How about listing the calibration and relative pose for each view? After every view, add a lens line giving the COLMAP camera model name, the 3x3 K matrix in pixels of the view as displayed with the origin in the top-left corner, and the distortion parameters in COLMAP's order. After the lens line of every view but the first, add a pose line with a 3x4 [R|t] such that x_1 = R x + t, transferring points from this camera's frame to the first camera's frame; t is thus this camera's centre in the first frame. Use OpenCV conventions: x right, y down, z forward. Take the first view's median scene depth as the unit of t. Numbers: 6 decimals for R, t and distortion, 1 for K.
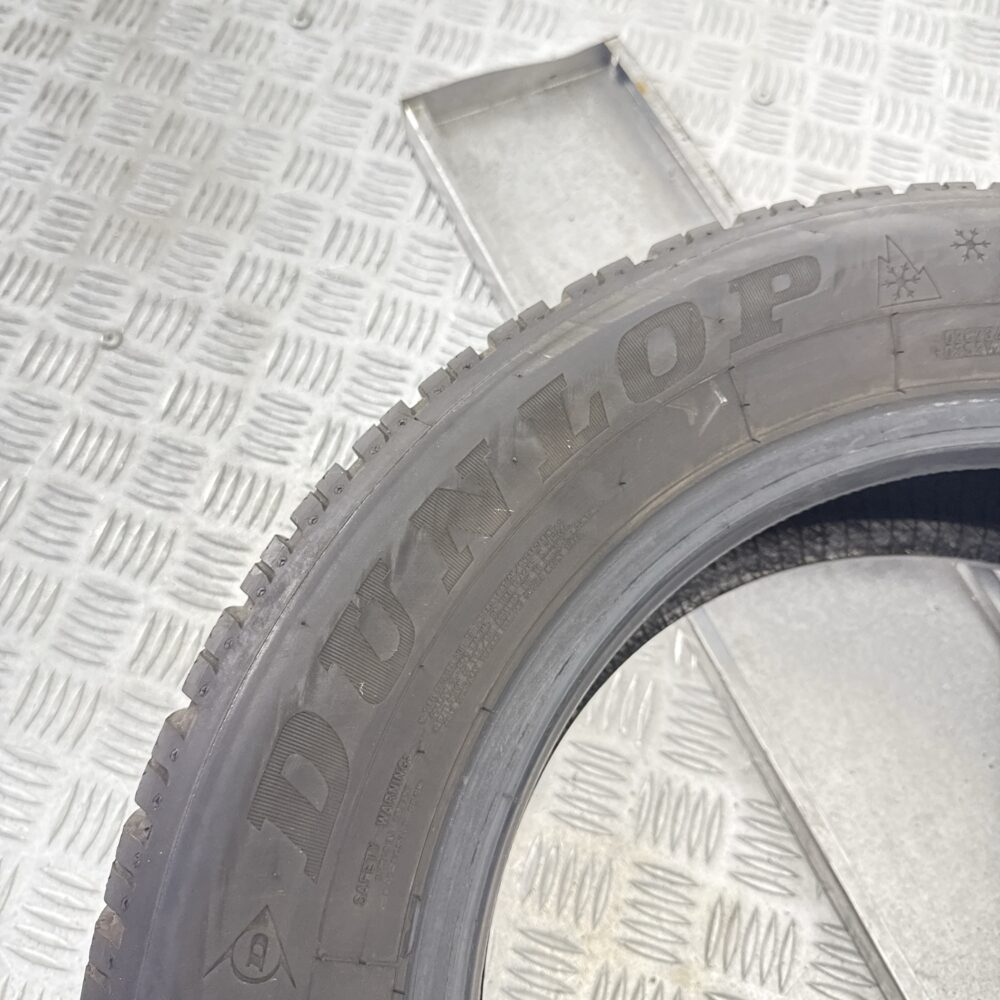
lens RADIAL K [[952.0, 0, 500.0], [0, 952.0, 500.0], [0, 0, 1]] dist [0.145460, -0.328918]
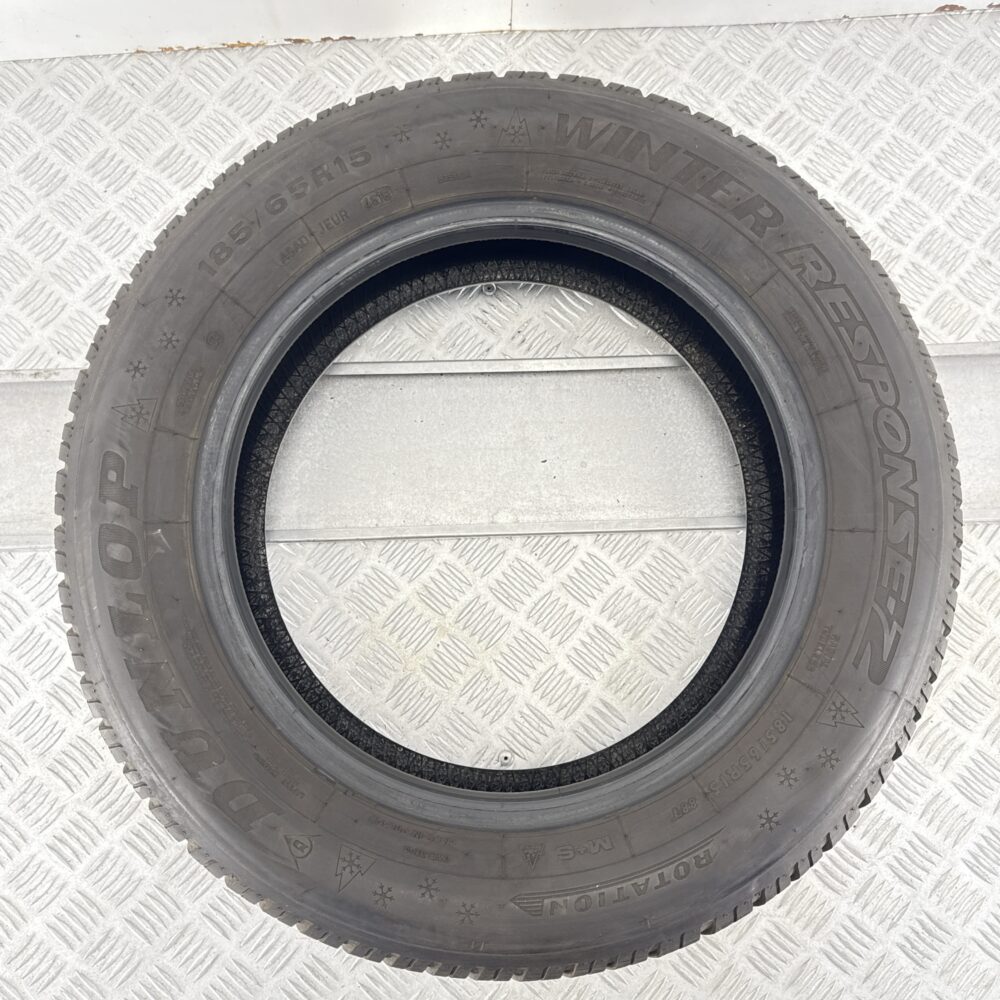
lens RADIAL K [[952.0, 0, 500.0], [0, 952.0, 500.0], [0, 0, 1]] dist [0.145460, -0.328918]
pose [[0.406067, -0.907883, 0.104201, 0.271138], [0.840927, 0.415862, 0.346268, -0.167431], [-0.357704, -0.052983, 0.932331, -0.773400]]
